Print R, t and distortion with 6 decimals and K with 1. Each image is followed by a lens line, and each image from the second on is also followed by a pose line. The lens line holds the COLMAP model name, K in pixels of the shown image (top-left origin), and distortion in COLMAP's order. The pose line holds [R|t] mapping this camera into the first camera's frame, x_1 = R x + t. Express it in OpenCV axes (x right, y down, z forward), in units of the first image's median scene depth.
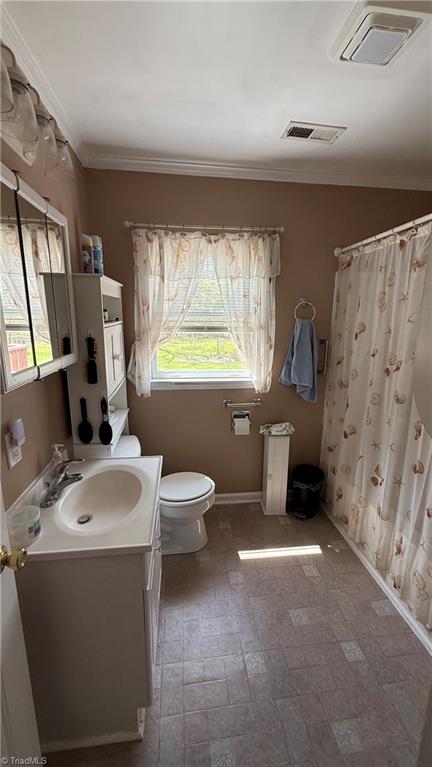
lens RADIAL K [[305.3, 0, 216.0], [0, 305.3, 383.5], [0, 0, 1]] dist [-0.000388, 0.000558]
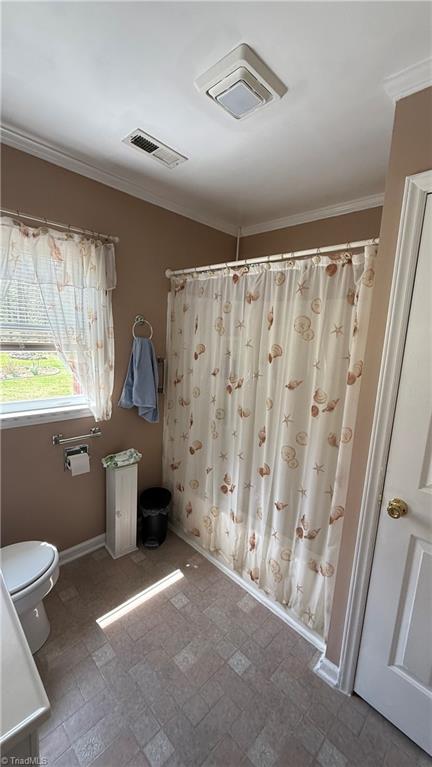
lens RADIAL K [[305.3, 0, 216.0], [0, 305.3, 383.5], [0, 0, 1]] dist [-0.000388, 0.000558]
pose [[0.788606, -0.060047, 0.611960, -0.135888], [0.082716, 0.996534, -0.008811, -0.045011], [-0.609310, 0.057568, 0.790839, 0.125139]]
